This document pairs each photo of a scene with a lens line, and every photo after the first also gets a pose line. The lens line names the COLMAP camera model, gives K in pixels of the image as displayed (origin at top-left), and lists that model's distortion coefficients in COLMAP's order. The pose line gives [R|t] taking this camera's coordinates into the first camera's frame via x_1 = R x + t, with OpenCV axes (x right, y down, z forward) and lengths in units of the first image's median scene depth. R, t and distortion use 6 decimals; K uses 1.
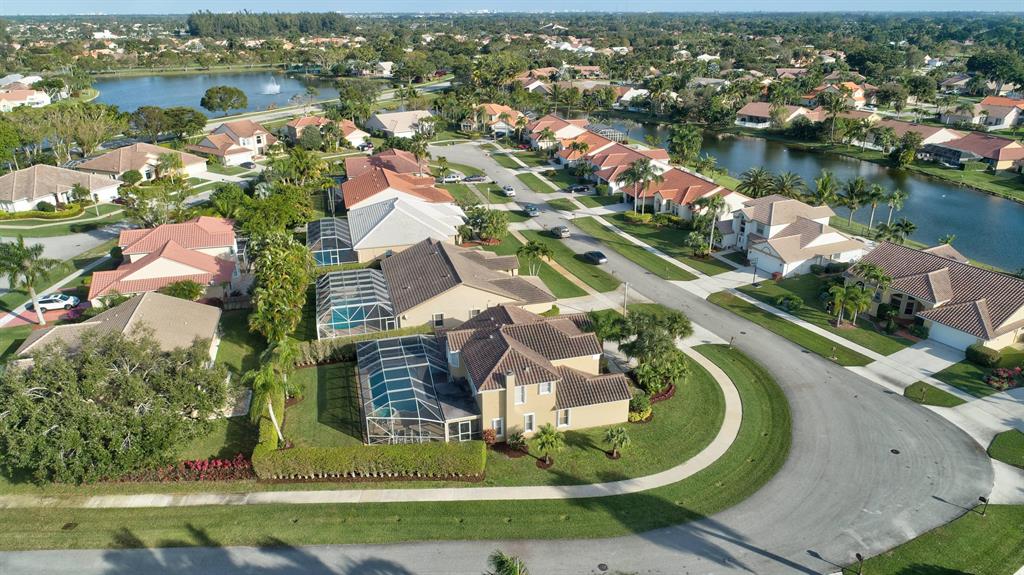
lens RADIAL K [[686.2, 0, 513.6], [0, 686.2, 293.3], [0, 0, 1]] dist [-0.006799, 0.001523]
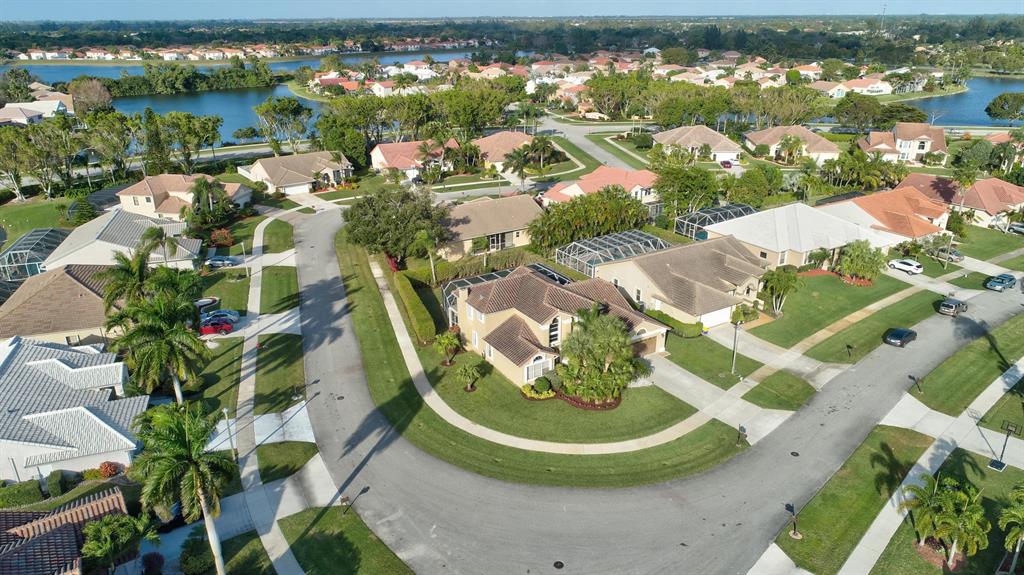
lens RADIAL K [[686.2, 0, 513.6], [0, 686.2, 293.3], [0, 0, 1]] dist [-0.006799, 0.001523]
pose [[0.274755, 0.362463, -0.890579, 0.701687], [-0.361128, 0.897316, 0.253793, -0.142228], [0.891121, 0.251882, 0.377437, 0.359334]]
